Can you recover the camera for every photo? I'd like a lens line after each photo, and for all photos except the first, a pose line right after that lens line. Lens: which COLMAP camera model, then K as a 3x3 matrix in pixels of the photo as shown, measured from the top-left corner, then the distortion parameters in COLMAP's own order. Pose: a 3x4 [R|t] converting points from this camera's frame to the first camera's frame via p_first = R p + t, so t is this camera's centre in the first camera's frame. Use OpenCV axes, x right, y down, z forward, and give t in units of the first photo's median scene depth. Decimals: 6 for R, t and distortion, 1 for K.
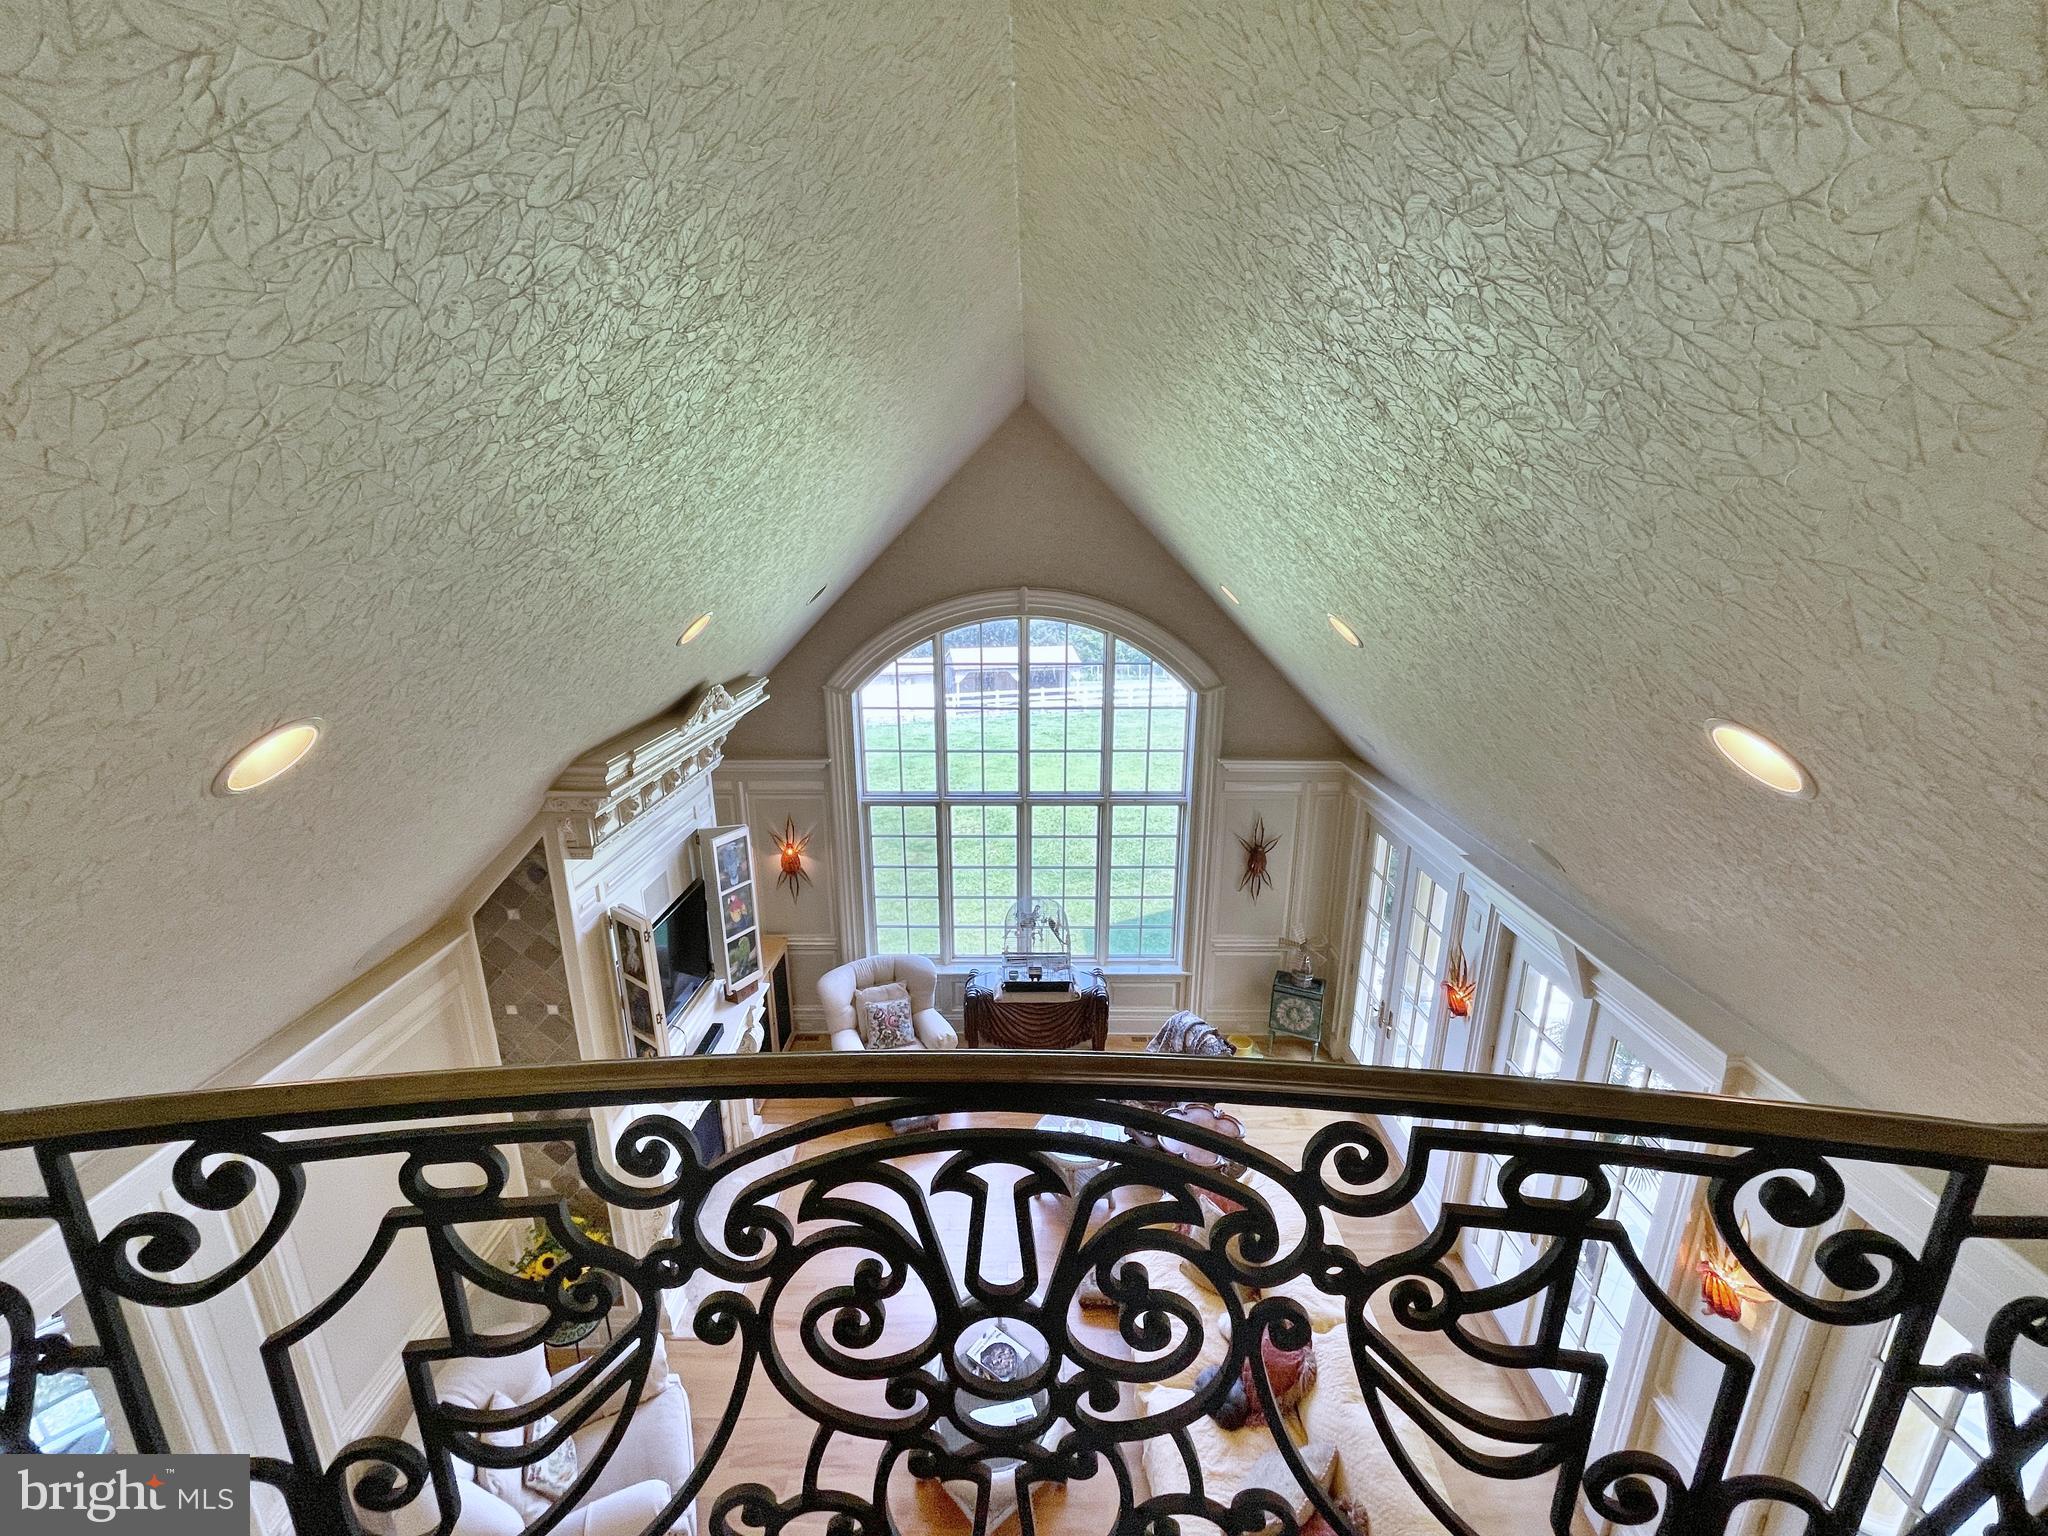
lens RADIAL K [[833.7, 0, 1020.8], [0, 833.7, 771.1], [0, 0, 1]] dist [0.000155, -0.001128]
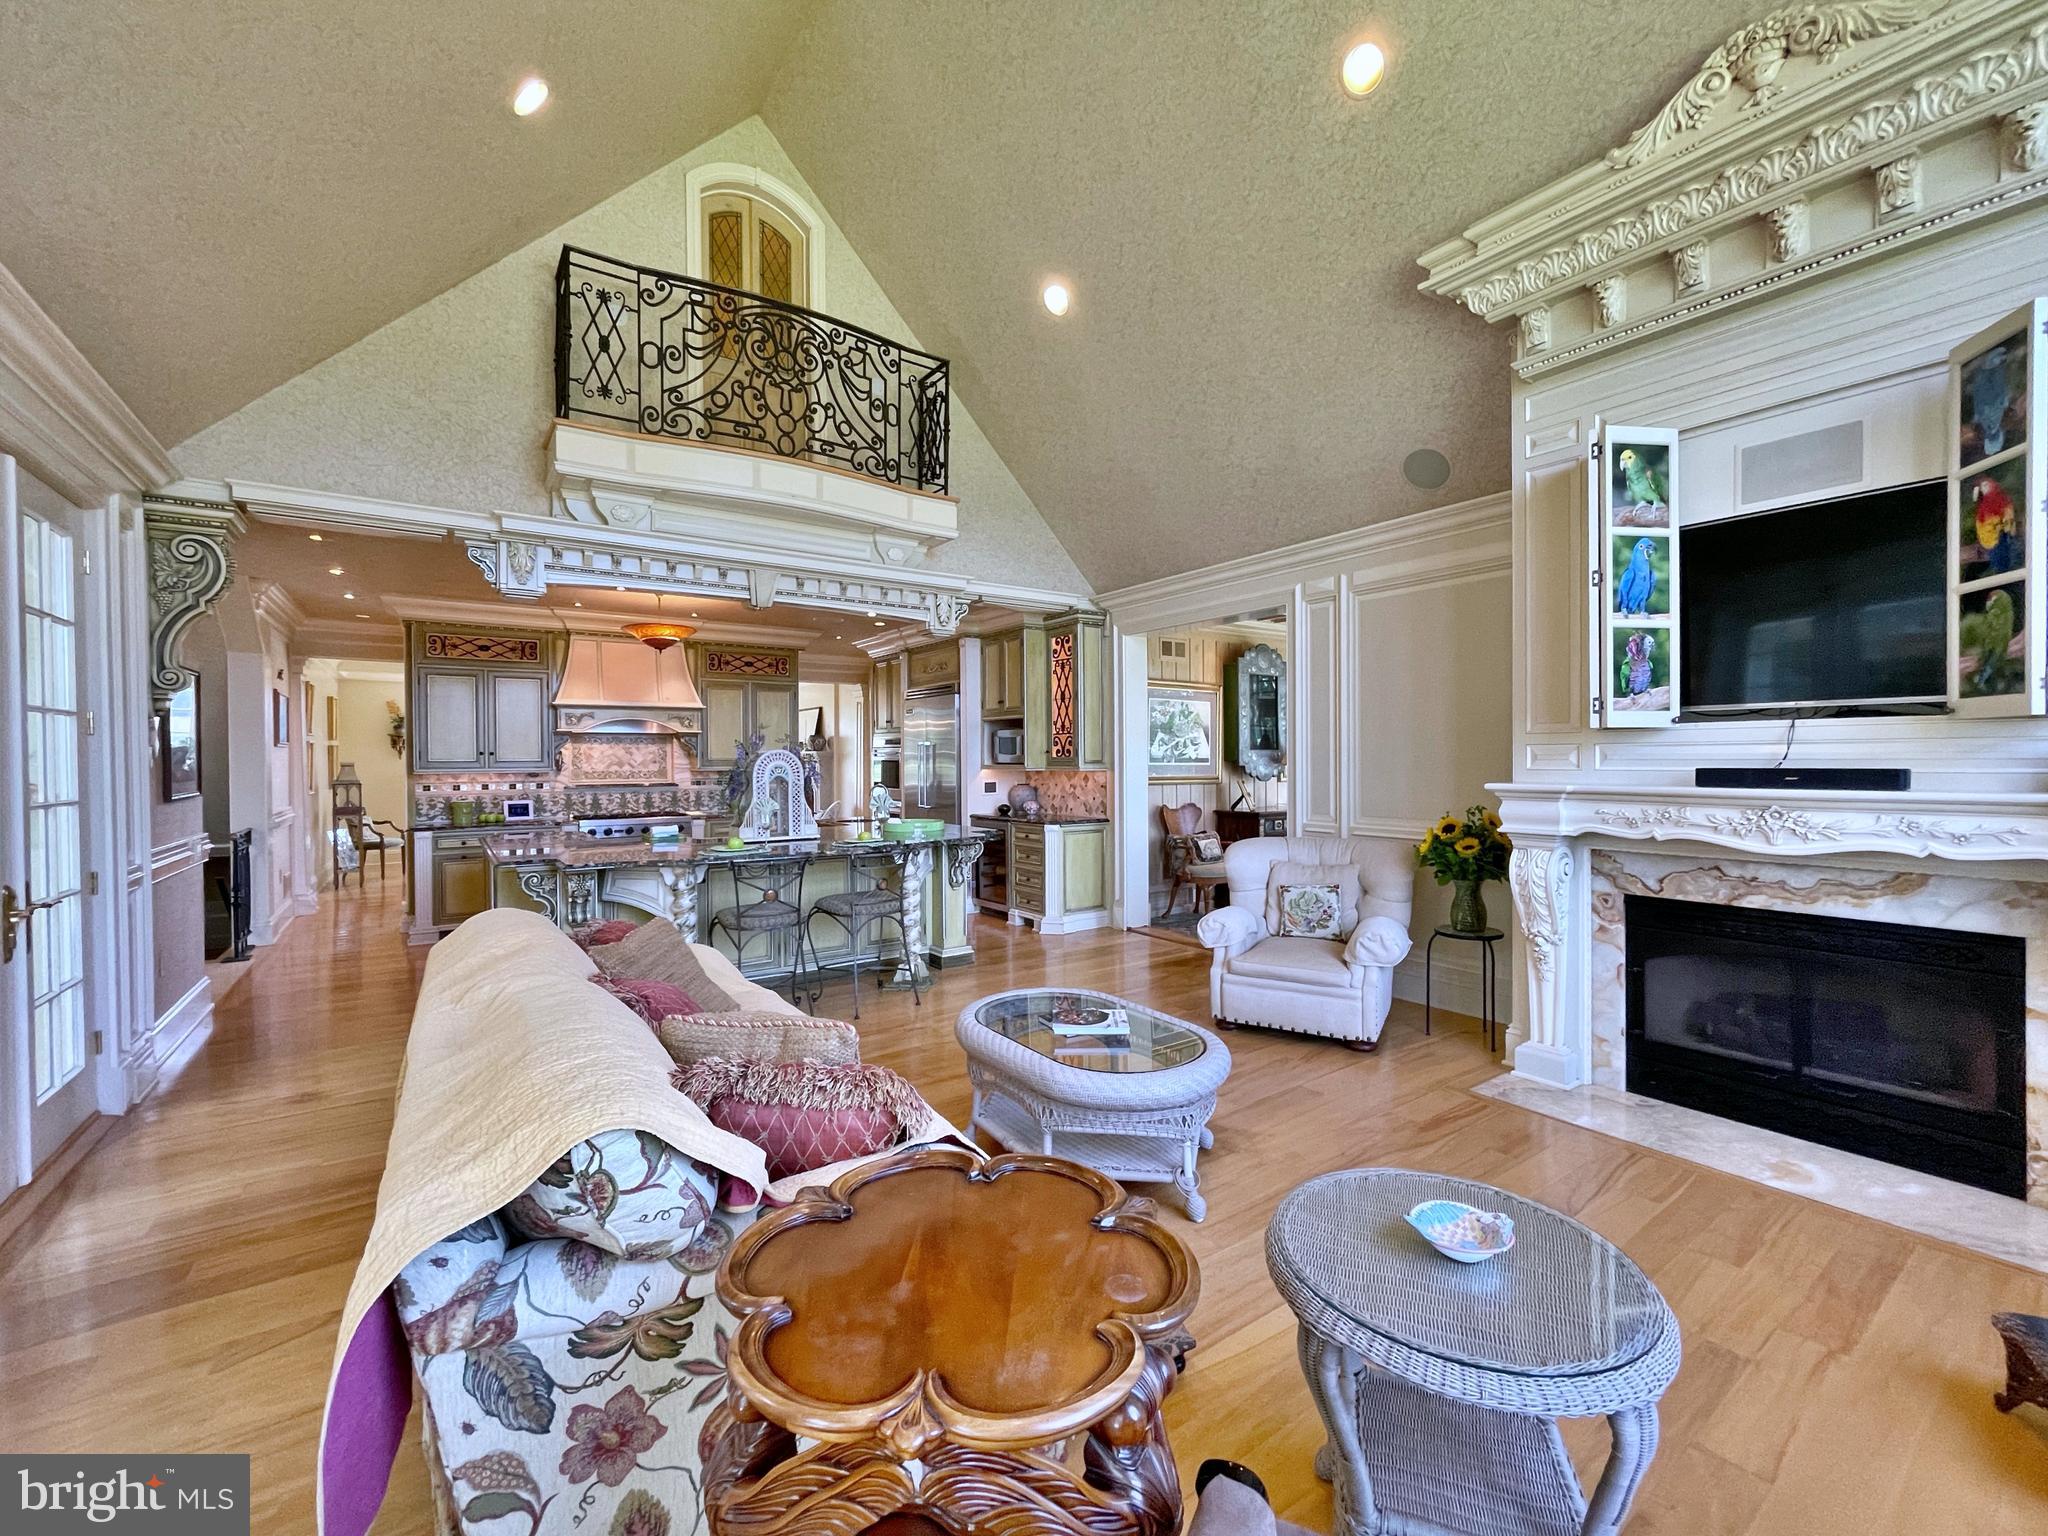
lens RADIAL K [[833.7, 0, 1024.6], [0, 833.7, 766.0], [0, 0, 1]] dist [0.000155, -0.001128]
pose [[0.806868, -0.002952, 0.590724, -2.182367], [0.161417, 0.963033, -0.215665, 5.073429], [-0.568251, 0.269366, 0.777517, -3.846301]]
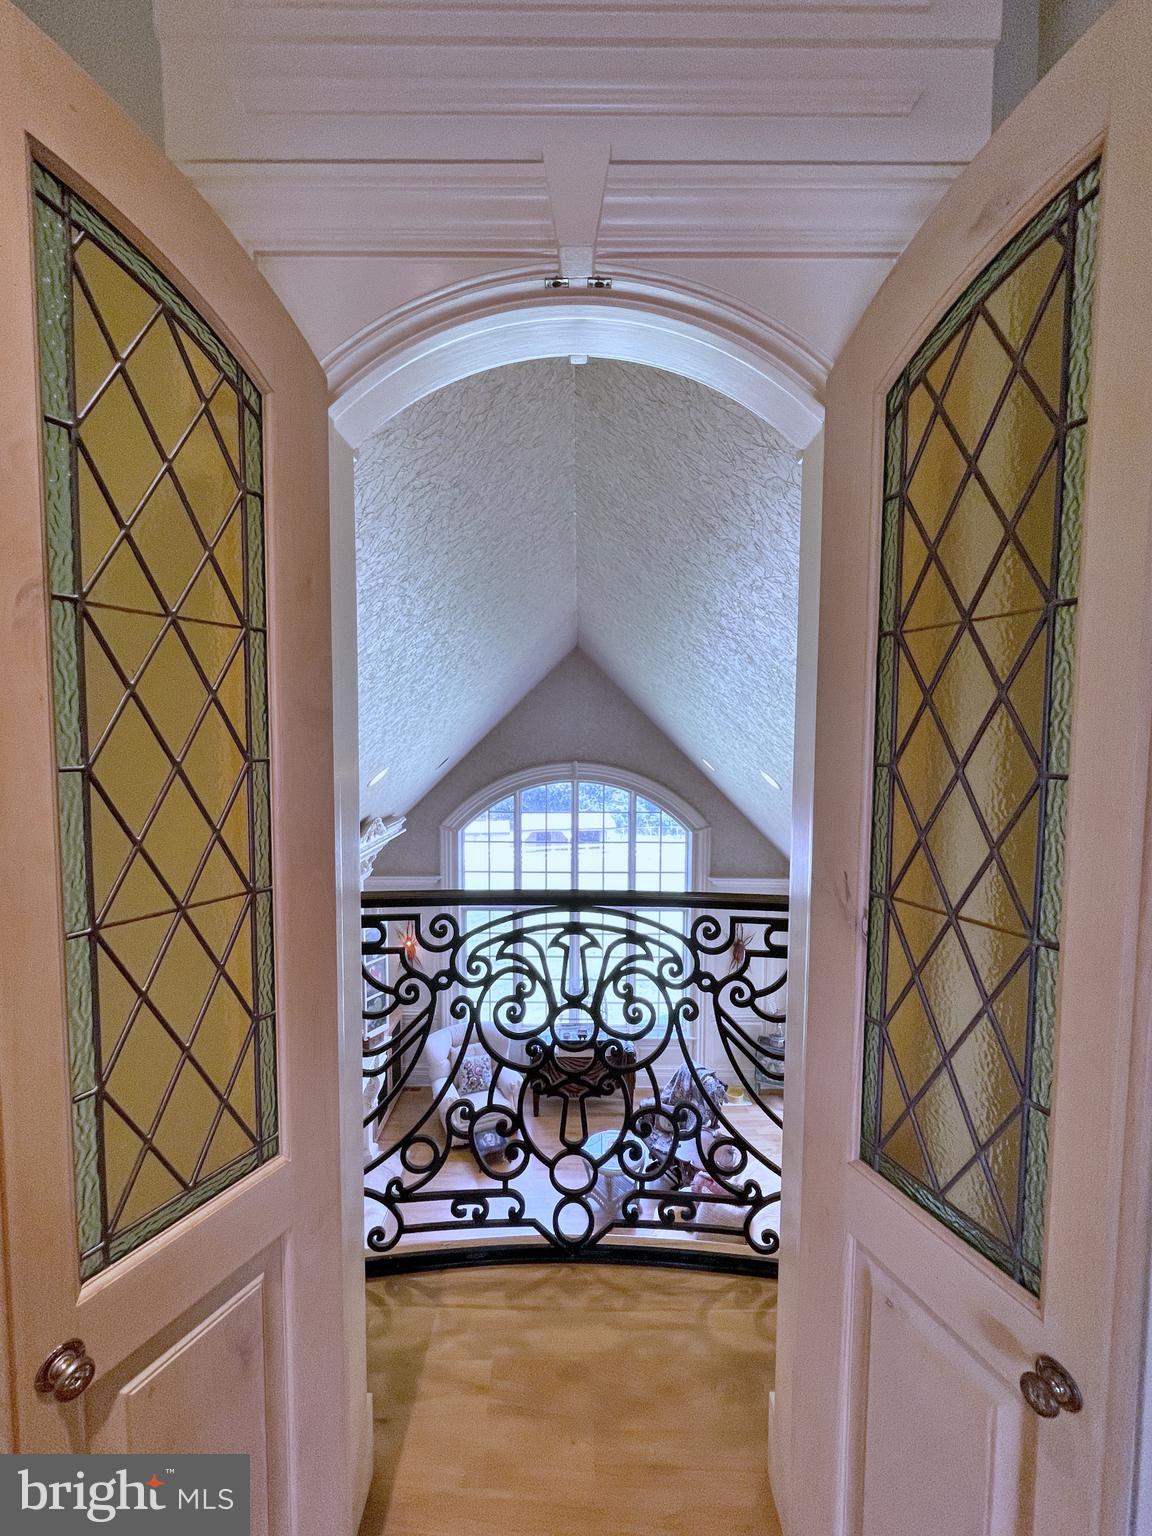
lens RADIAL K [[625.3, 0, 573.7], [0, 625.3, 771.3], [0, 0, 1]] dist [0.000155, -0.001128]
pose [[0.999975, 0.005687, 0.004316, -0.036509], [-0.004627, 0.976623, -0.214910, 0.361373], [-0.005438, 0.214884, 0.976624, -0.939475]]
